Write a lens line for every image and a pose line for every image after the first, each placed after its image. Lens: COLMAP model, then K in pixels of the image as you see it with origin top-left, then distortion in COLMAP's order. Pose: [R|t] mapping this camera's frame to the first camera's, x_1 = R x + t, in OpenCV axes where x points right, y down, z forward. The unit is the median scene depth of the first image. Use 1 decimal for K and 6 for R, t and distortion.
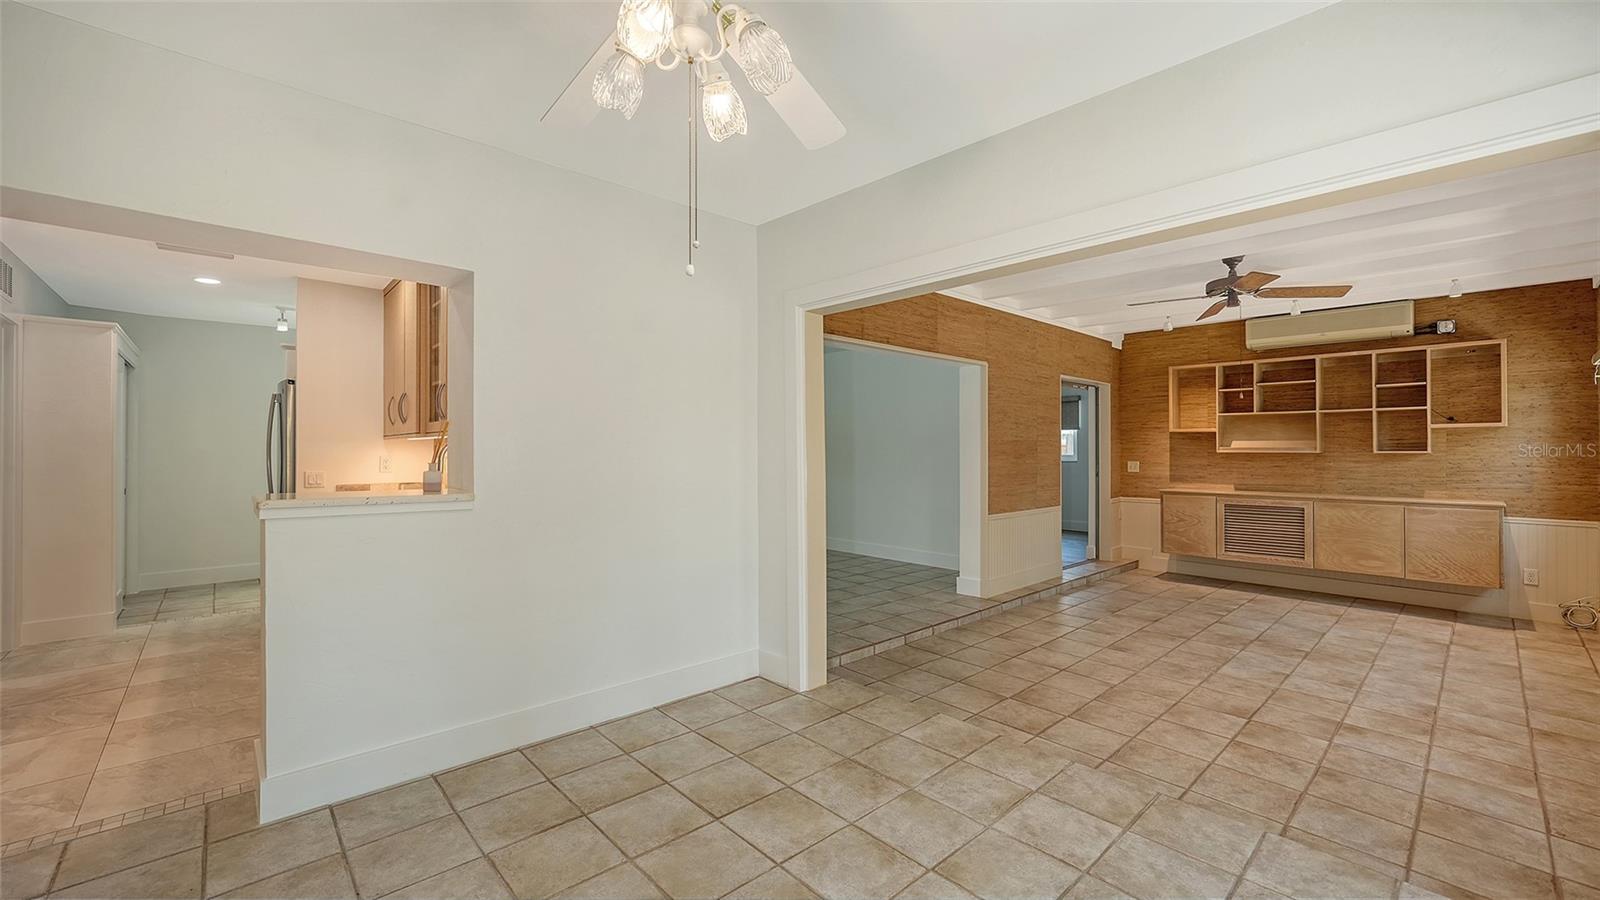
lens RADIAL K [[645.1, 0, 786.0], [0, 645.1, 446.0], [0, 0, 1]] dist [-0.011995, 0.001575]
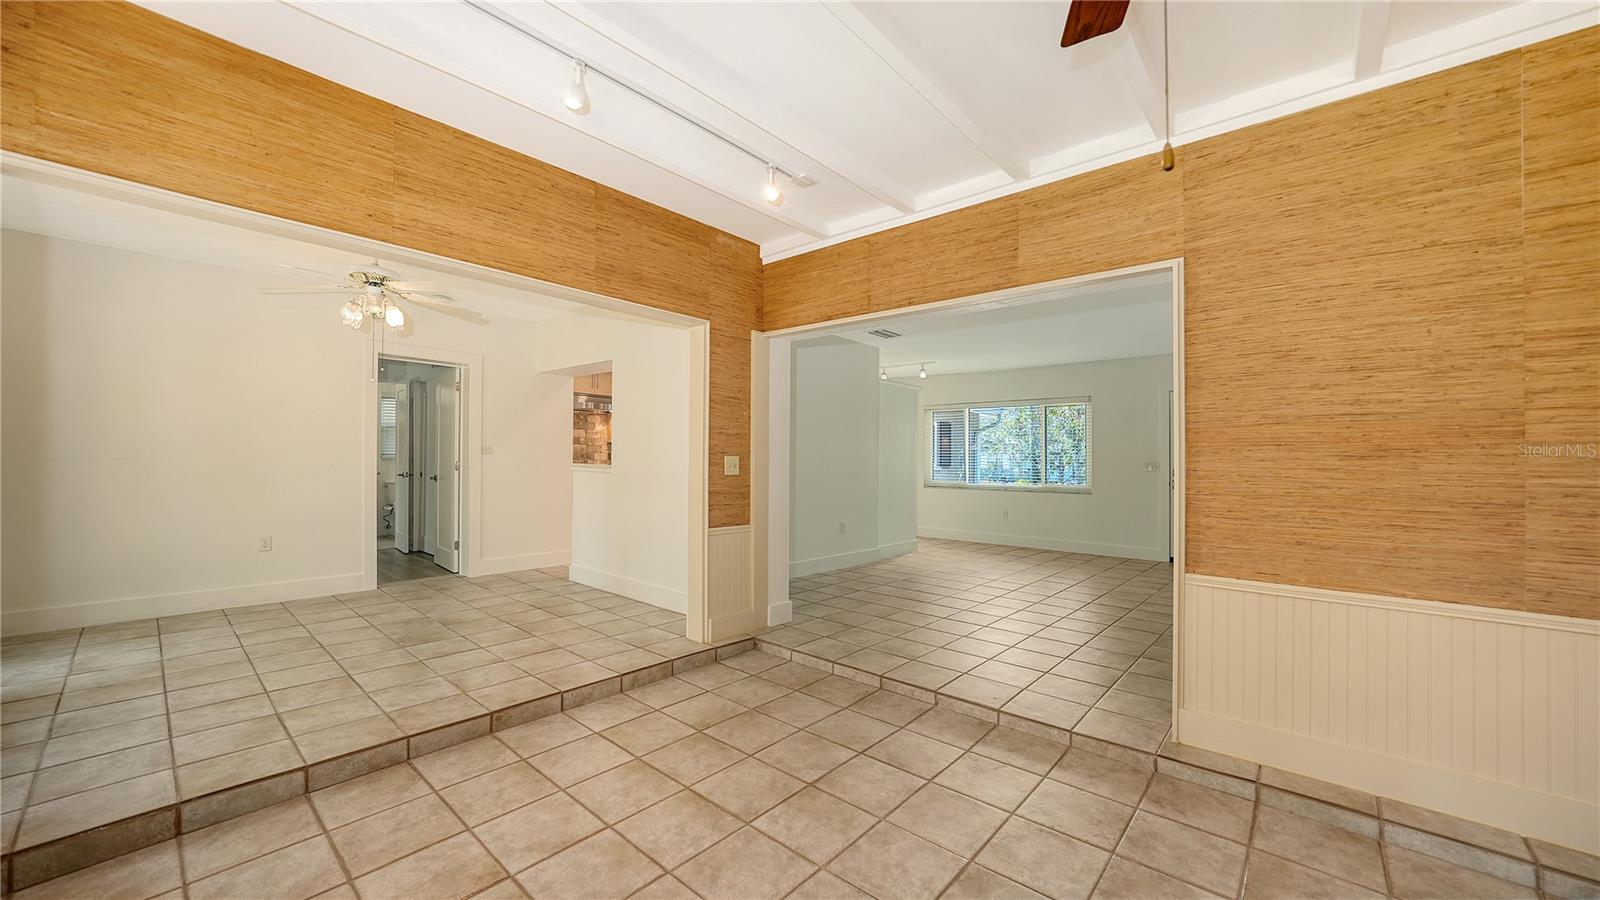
lens RADIAL K [[598.5, 0, 805.8], [0, 598.5, 440.6], [0, 0, 1]] dist [-0.015024, 0.000922]
pose [[0.124074, -0.031459, -0.991774, 0.749005], [-0.017594, 0.999270, -0.033898, 0.030576], [0.992117, 0.021655, 0.123430, 0.686217]]
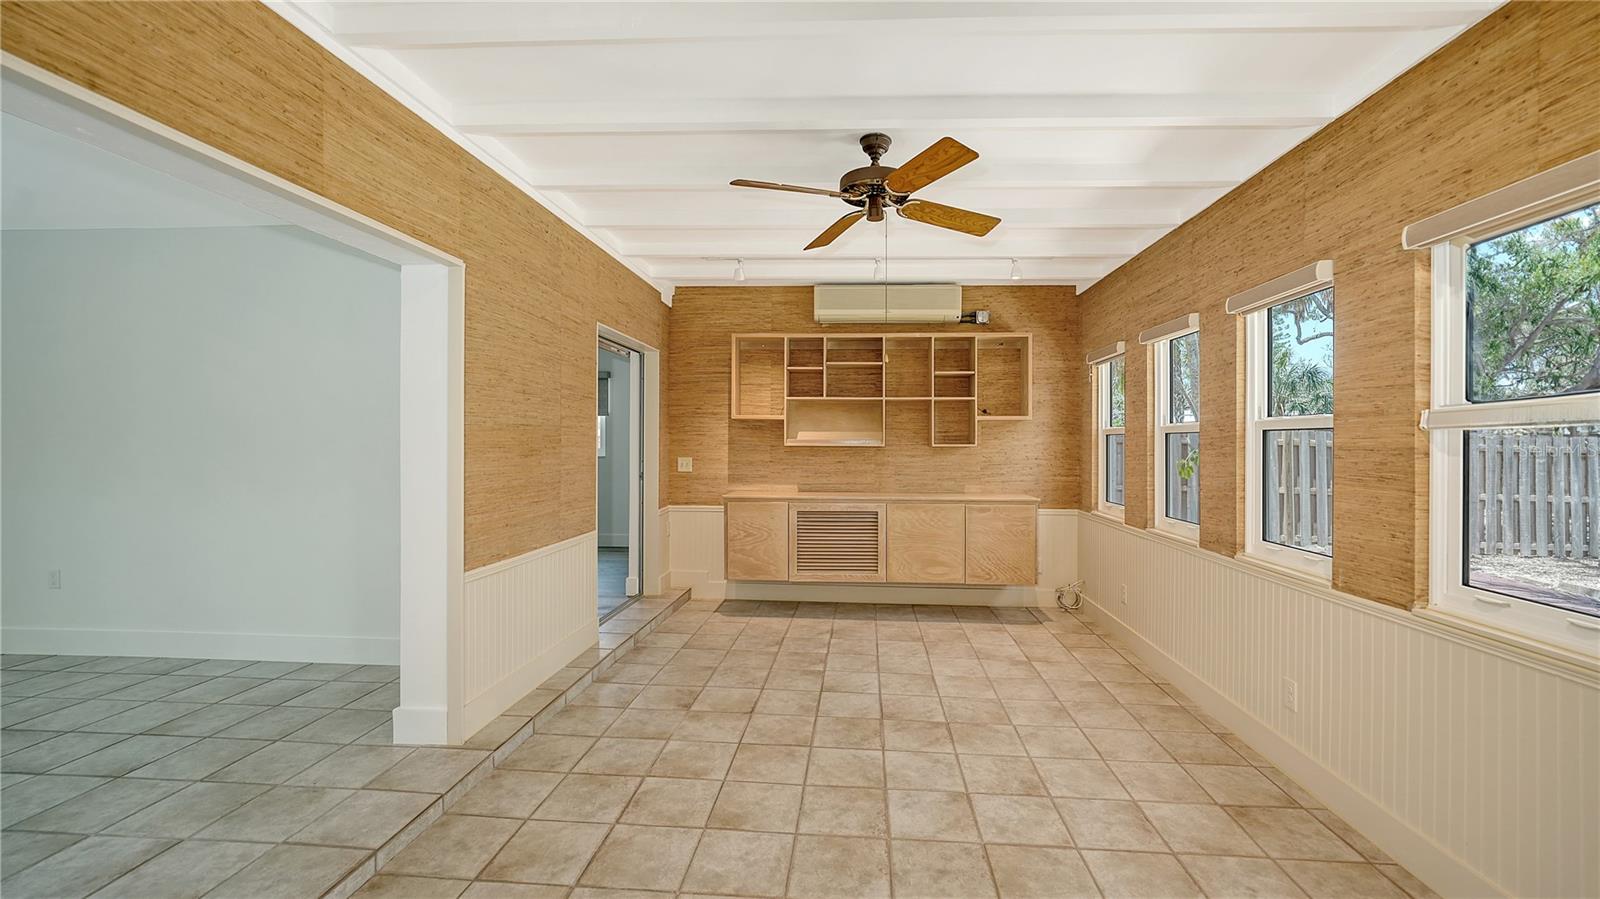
lens RADIAL K [[645.1, 0, 818.8], [0, 645.1, 445.6], [0, 0, 1]] dist [-0.011995, 0.001575]
pose [[0.716396, 0.000642, 0.697694, 0.169850], [-0.008476, 0.999934, 0.007783, 0.004206], [-0.697643, -0.011489, 0.716354, 0.473088]]
